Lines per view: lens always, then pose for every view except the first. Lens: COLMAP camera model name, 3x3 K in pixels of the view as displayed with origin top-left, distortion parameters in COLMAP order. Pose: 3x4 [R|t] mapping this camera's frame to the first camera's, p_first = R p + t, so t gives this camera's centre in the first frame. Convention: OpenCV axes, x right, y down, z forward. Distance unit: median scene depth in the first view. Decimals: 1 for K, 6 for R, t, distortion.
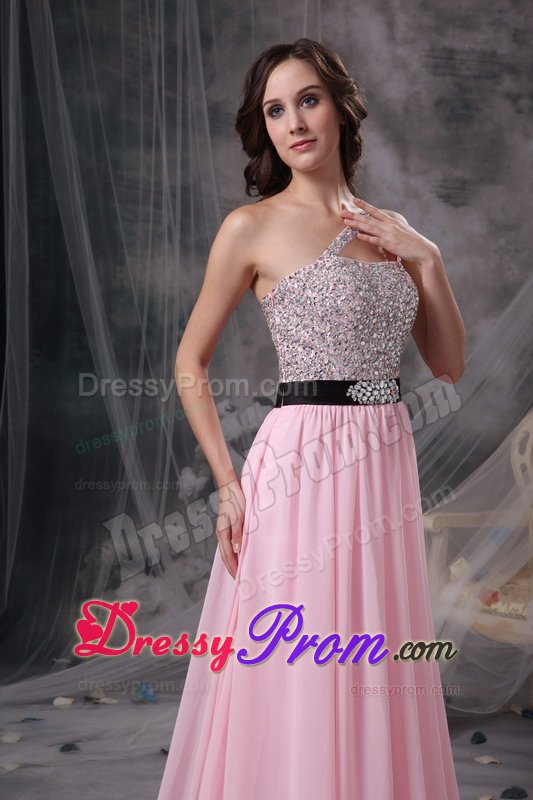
lens RADIAL K [[1333.3, 0, 286.3], [0, 1333.3, 405.5], [0, 0, 1]] dist [0.159982, 0.000000]
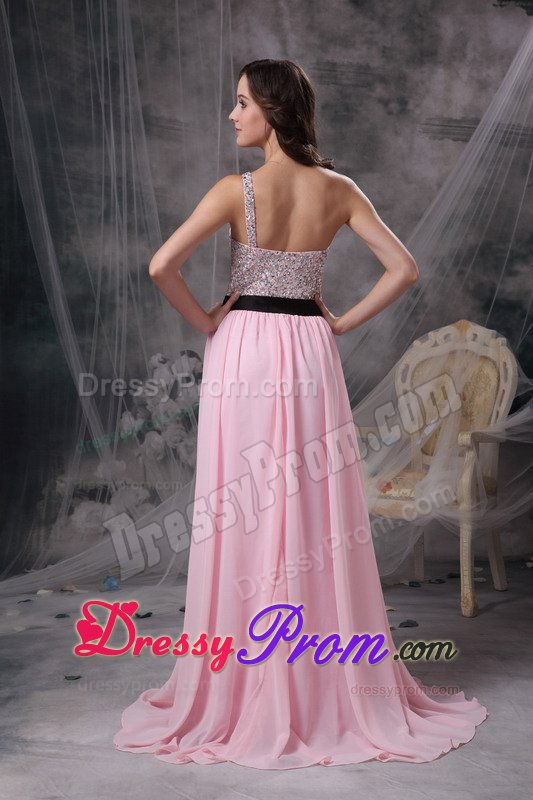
lens RADIAL K [[1400.7, 0, 267.0], [0, 1400.7, 408.0], [0, 0, 1]] dist [0.177138, 0.000000]
pose [[0.994805, -0.030619, 0.097081, -0.072616], [0.031568, 0.999468, -0.008257, 0.058678], [-0.096776, 0.011279, 0.995242, -0.272248]]
